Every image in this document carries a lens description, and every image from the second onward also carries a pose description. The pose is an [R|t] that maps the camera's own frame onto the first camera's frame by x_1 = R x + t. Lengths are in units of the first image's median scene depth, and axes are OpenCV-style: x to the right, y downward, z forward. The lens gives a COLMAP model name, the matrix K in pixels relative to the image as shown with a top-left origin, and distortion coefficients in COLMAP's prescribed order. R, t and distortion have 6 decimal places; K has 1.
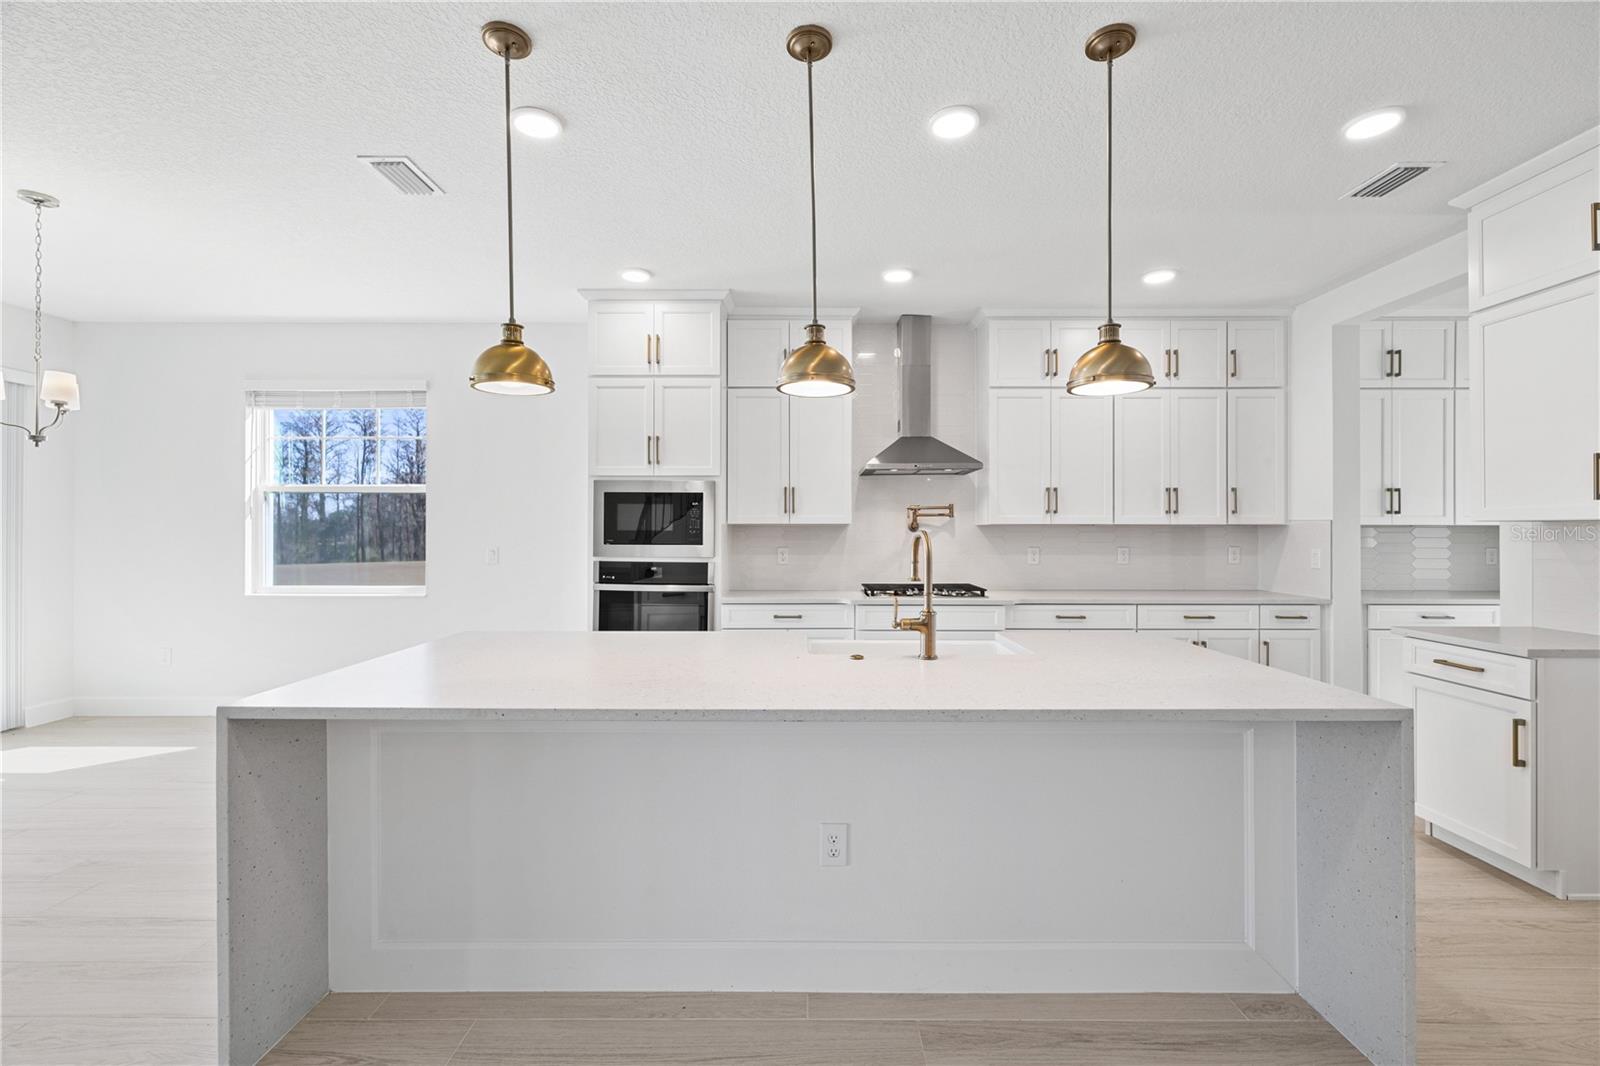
lens RADIAL K [[672.7, 0, 802.4], [0, 672.7, 525.8], [0, 0, 1]] dist [-0.002839, 0.002090]
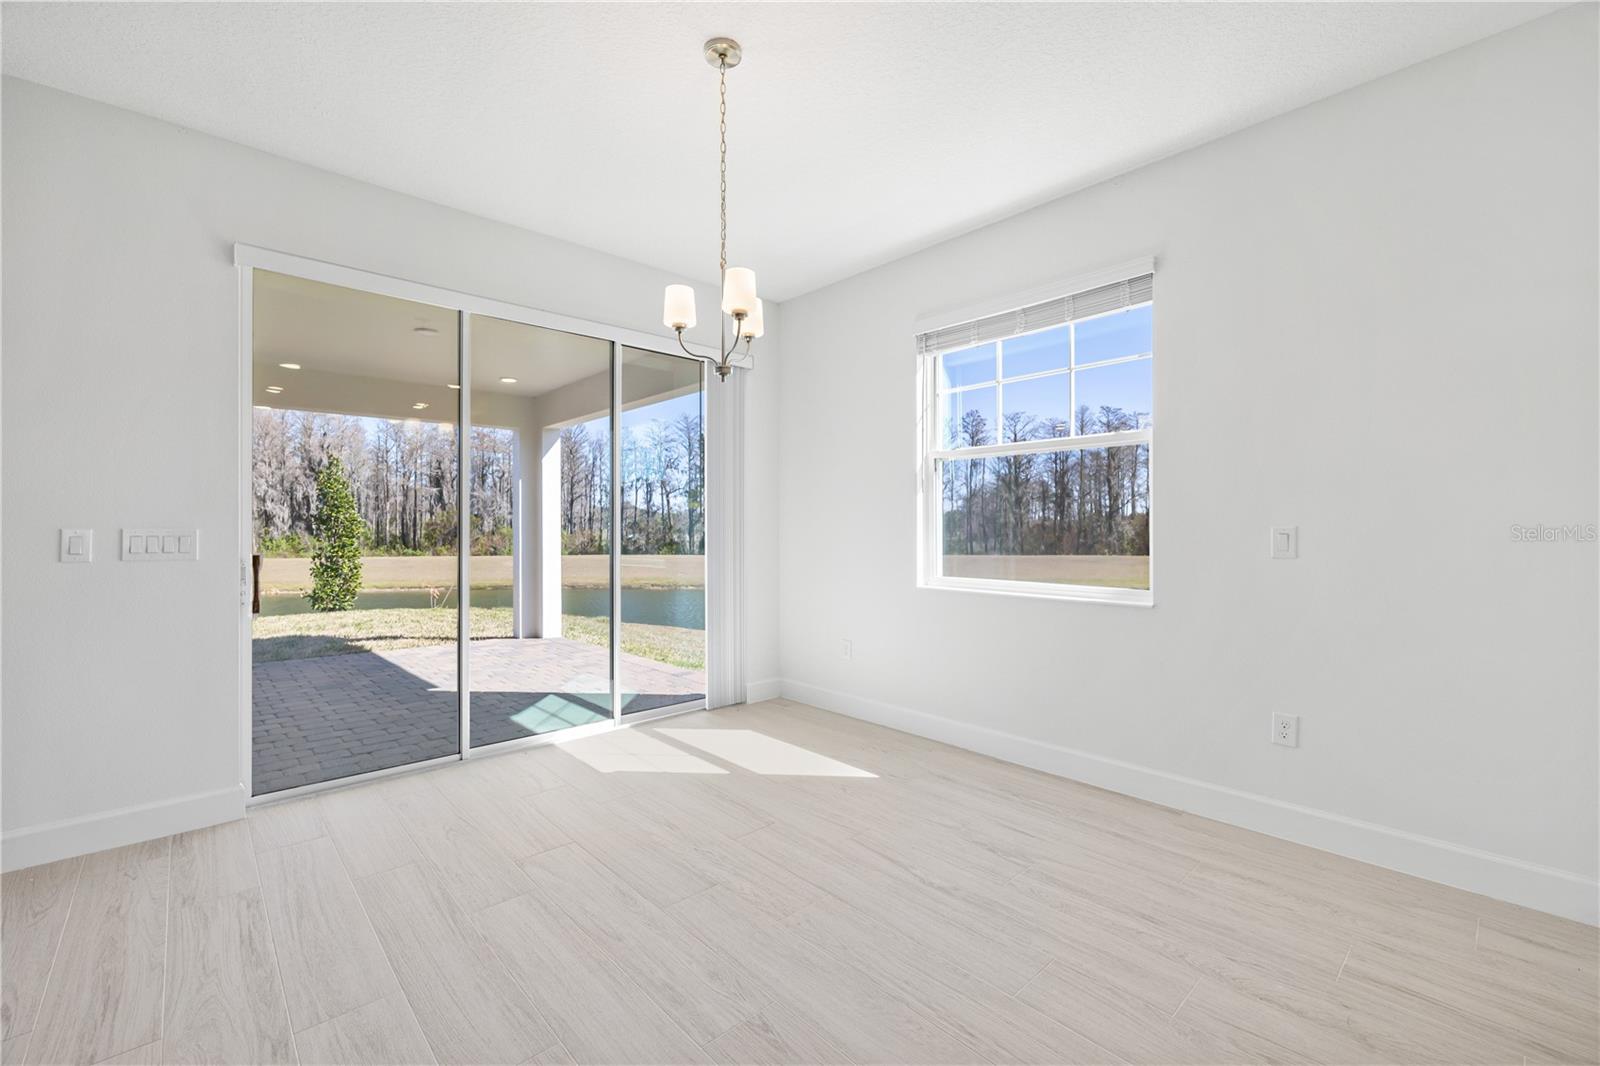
lens RADIAL K [[672.7, 0, 798.2], [0, 672.7, 531.8], [0, 0, 1]] dist [-0.002839, 0.002090]
pose [[0.676805, 0.003430, -0.736154, -0.353723], [0.006608, 0.999921, 0.010734, 0.029630], [0.736133, -0.012129, 0.676729, 0.370747]]
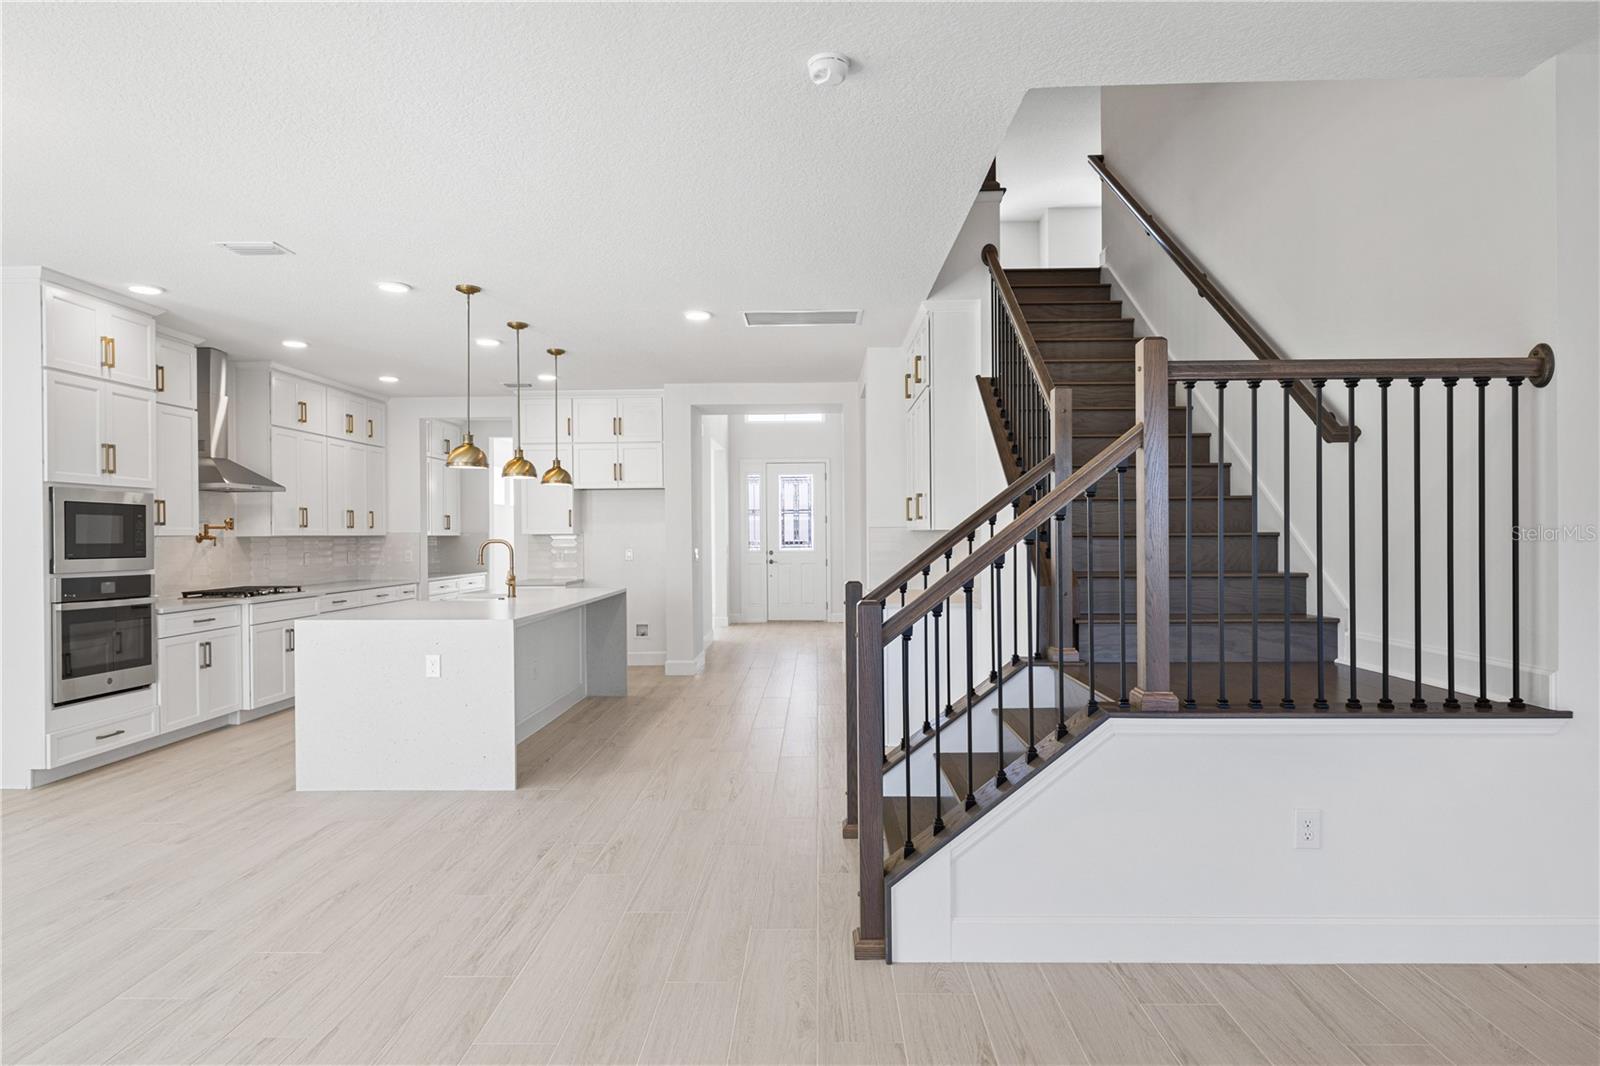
lens RADIAL K [[907.2, 0, 798.0], [0, 907.2, 536.8], [0, 0, 1]] dist [-0.003096, -0.000724]
pose [[0.016362, -0.003314, 0.999861, -1.384849], [-0.000076, 0.999995, 0.003315, -0.005954], [-0.999866, -0.000130, 0.016362, 0.004369]]
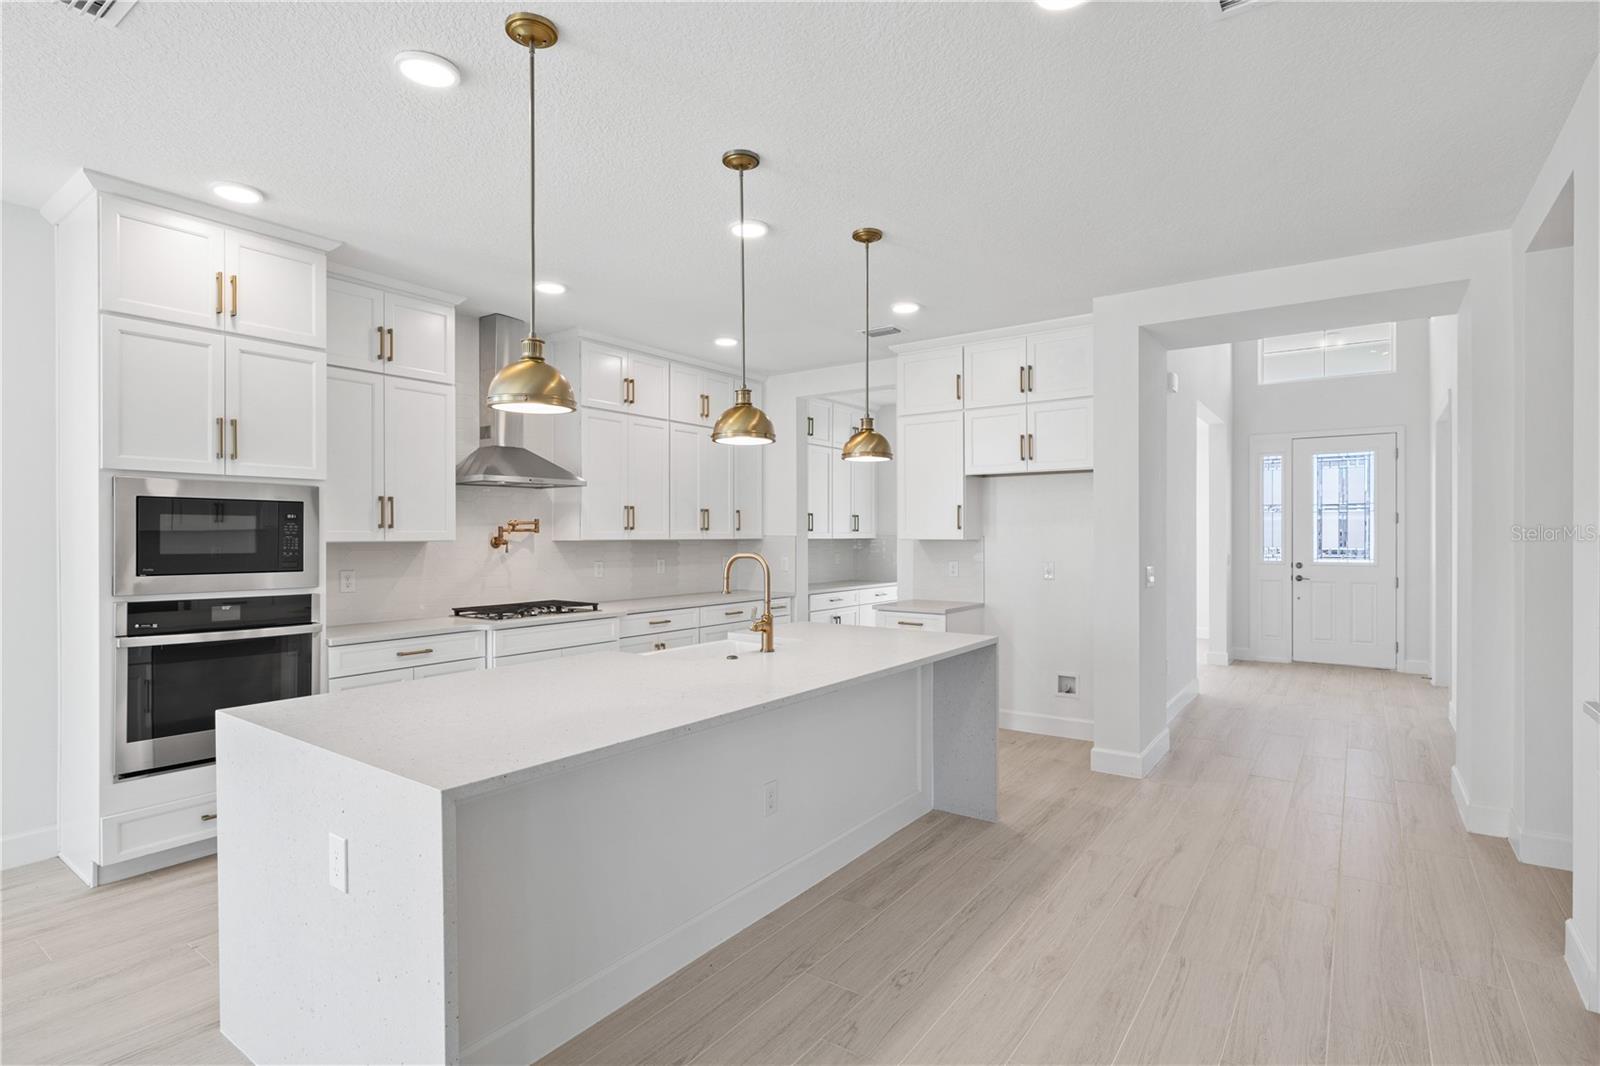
lens RADIAL K [[782.4, 0, 805.3], [0, 782.4, 536.3], [0, 0, 1]] dist [-0.014006, 0.004142]
pose [[0.578046, -0.002366, 0.816001, -0.498155], [-0.004810, 0.999969, 0.006308, -0.017497], [-0.815990, -0.007571, 0.578016, 0.035340]]
